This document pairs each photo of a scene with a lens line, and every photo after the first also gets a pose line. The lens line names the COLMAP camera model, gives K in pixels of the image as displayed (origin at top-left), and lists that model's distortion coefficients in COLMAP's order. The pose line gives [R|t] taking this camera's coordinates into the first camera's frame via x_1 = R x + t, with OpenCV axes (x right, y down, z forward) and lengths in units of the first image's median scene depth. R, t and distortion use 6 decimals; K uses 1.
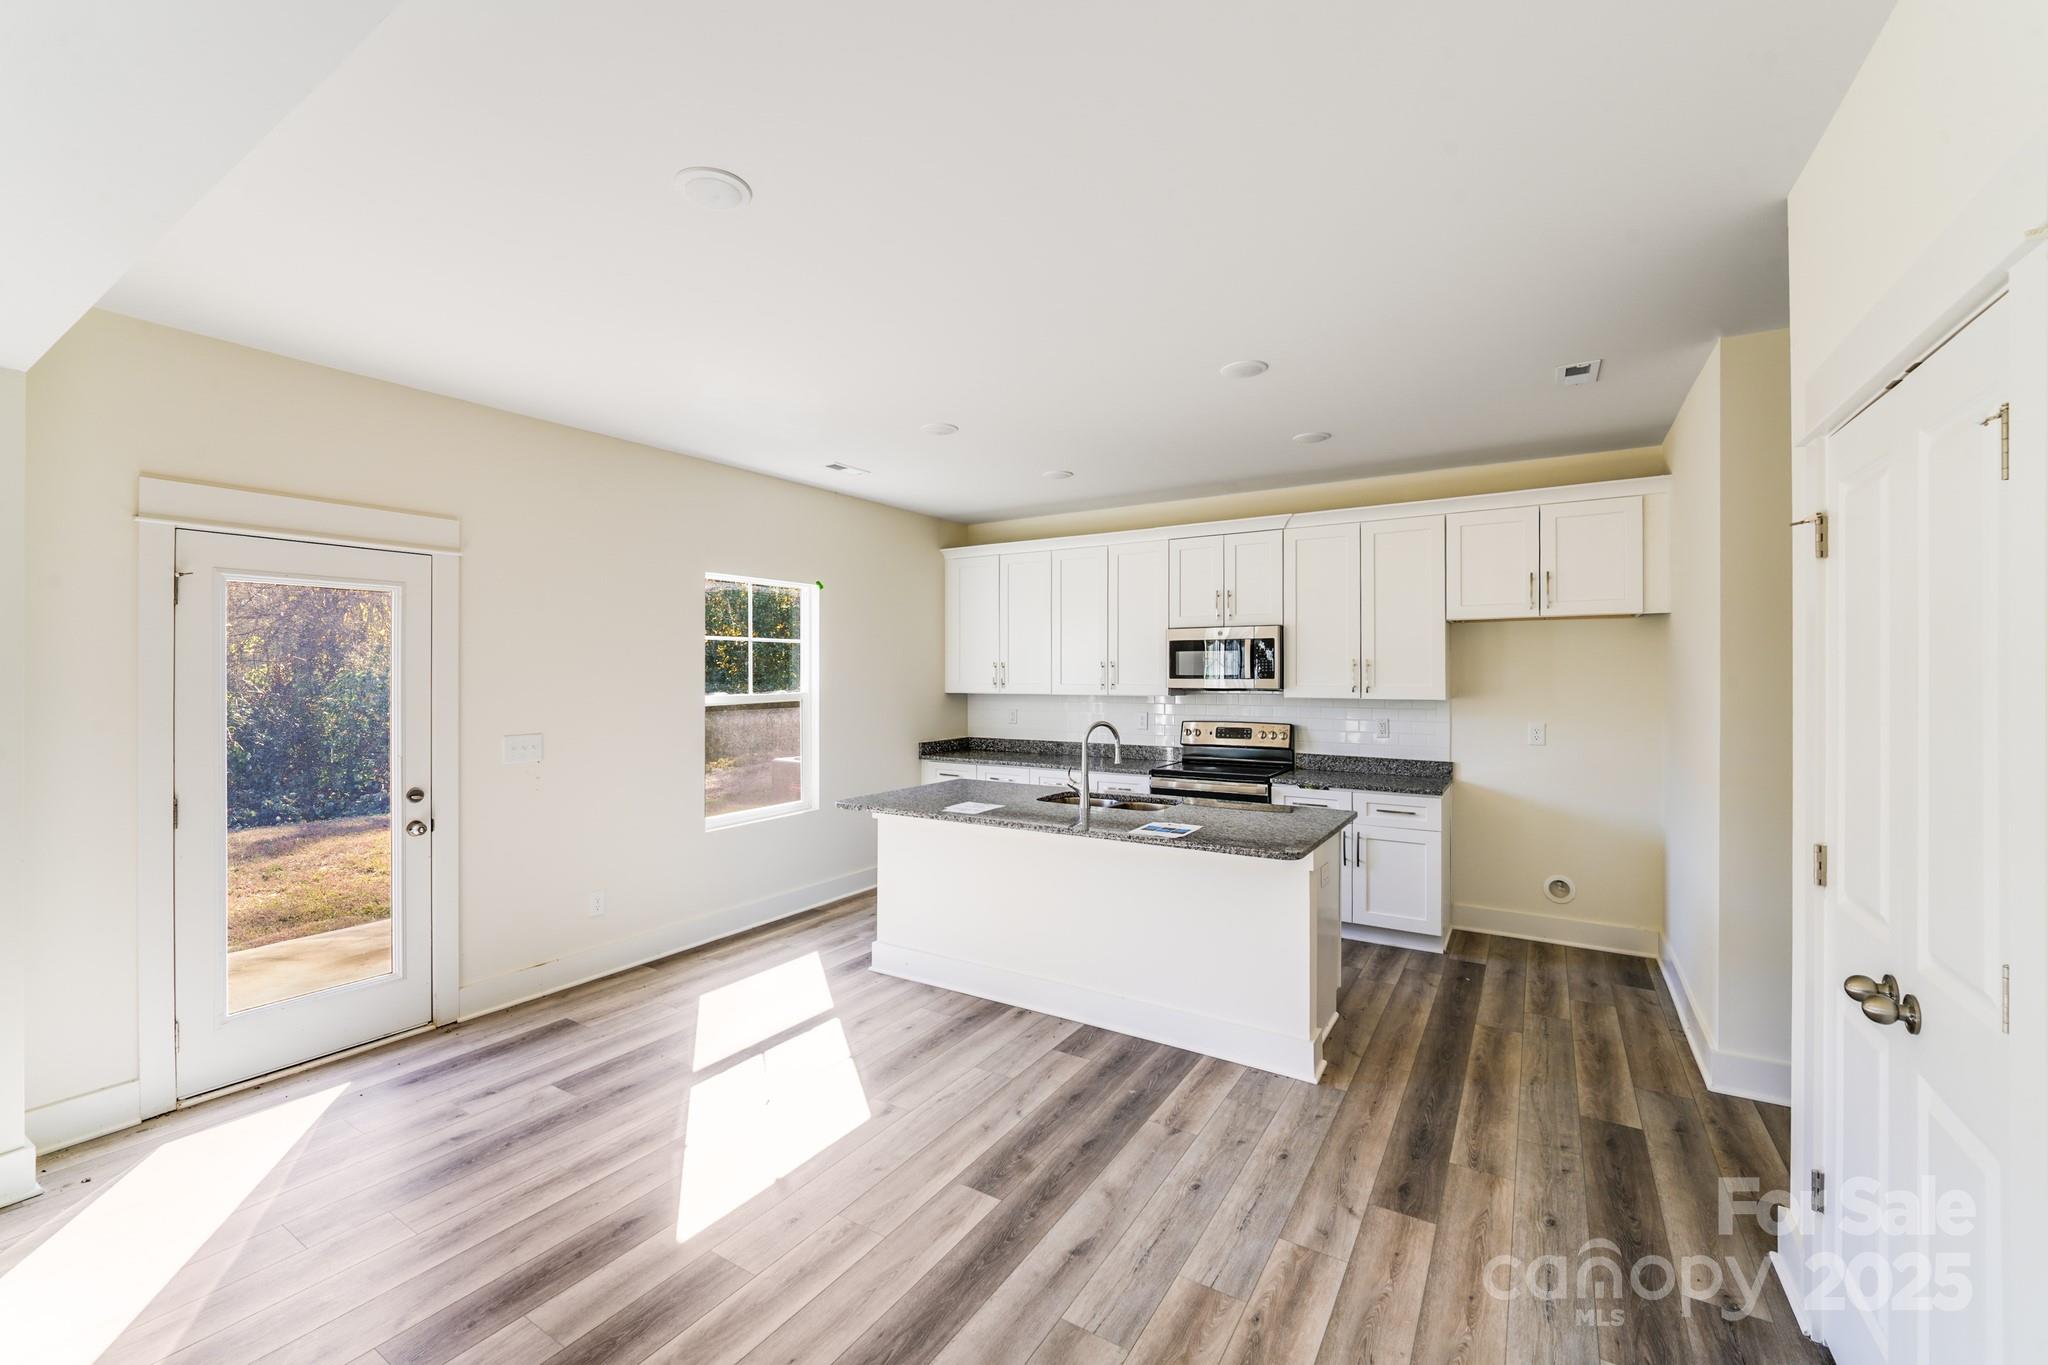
lens RADIAL K [[836.3, 0, 1011.5], [0, 836.3, 674.9], [0, 0, 1]] dist [-0.011800, -0.000048]
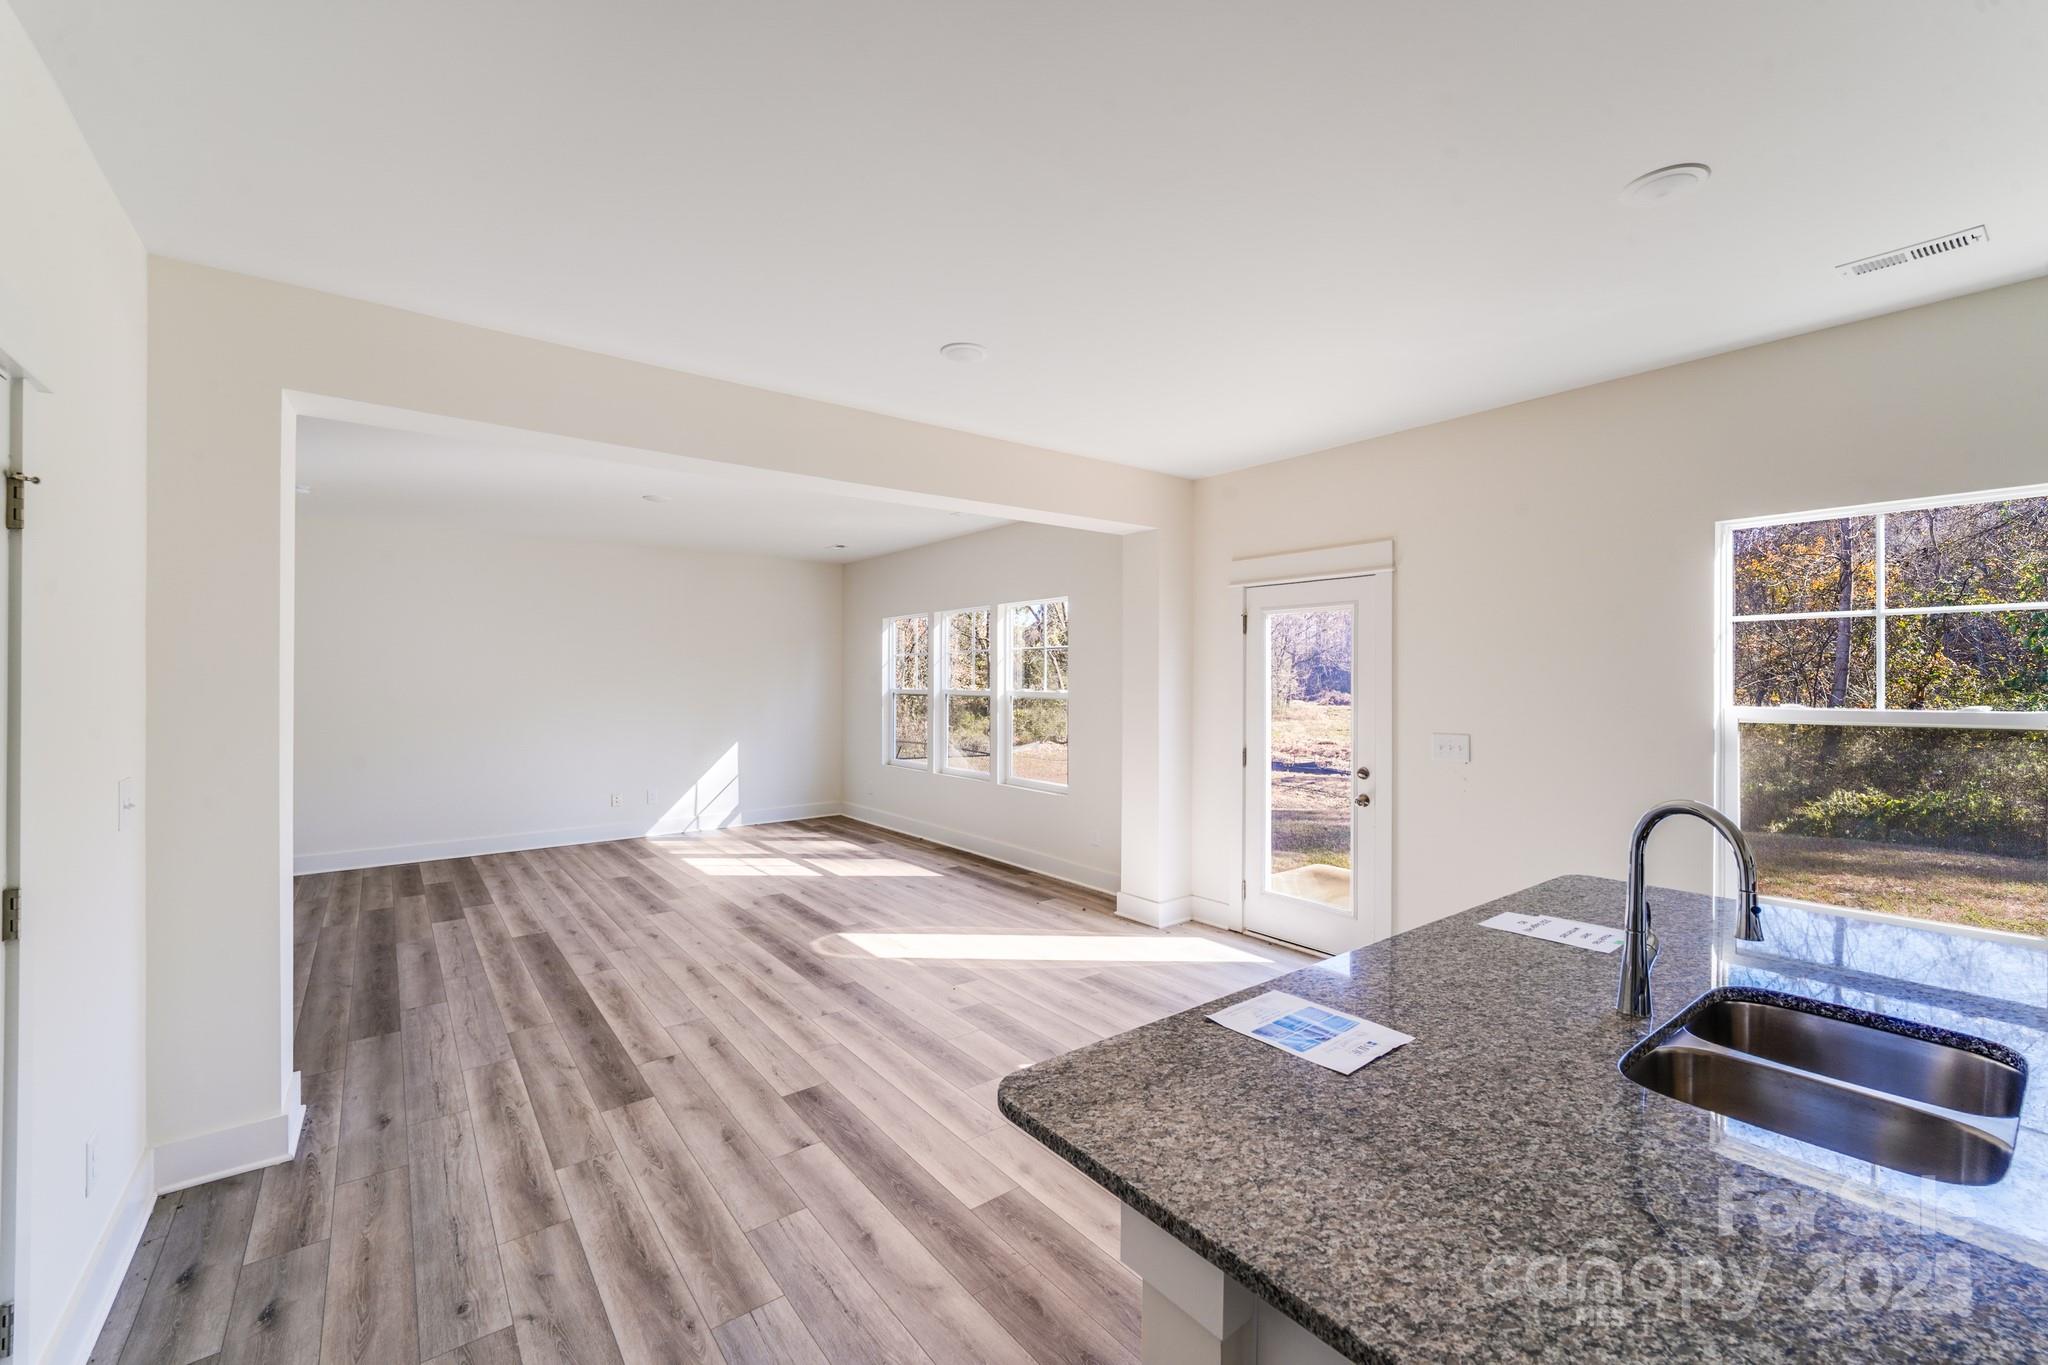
lens RADIAL K [[828.1, 0, 1025.8], [0, 828.1, 677.1], [0, 0, 1]] dist [-0.000884, -0.000049]
pose [[-0.336041, 0.000428, -0.941847, 0.417215], [0.000558, 1.000000, 0.000255, 0.000987], [0.941847, -0.000440, -0.336041, 0.654294]]
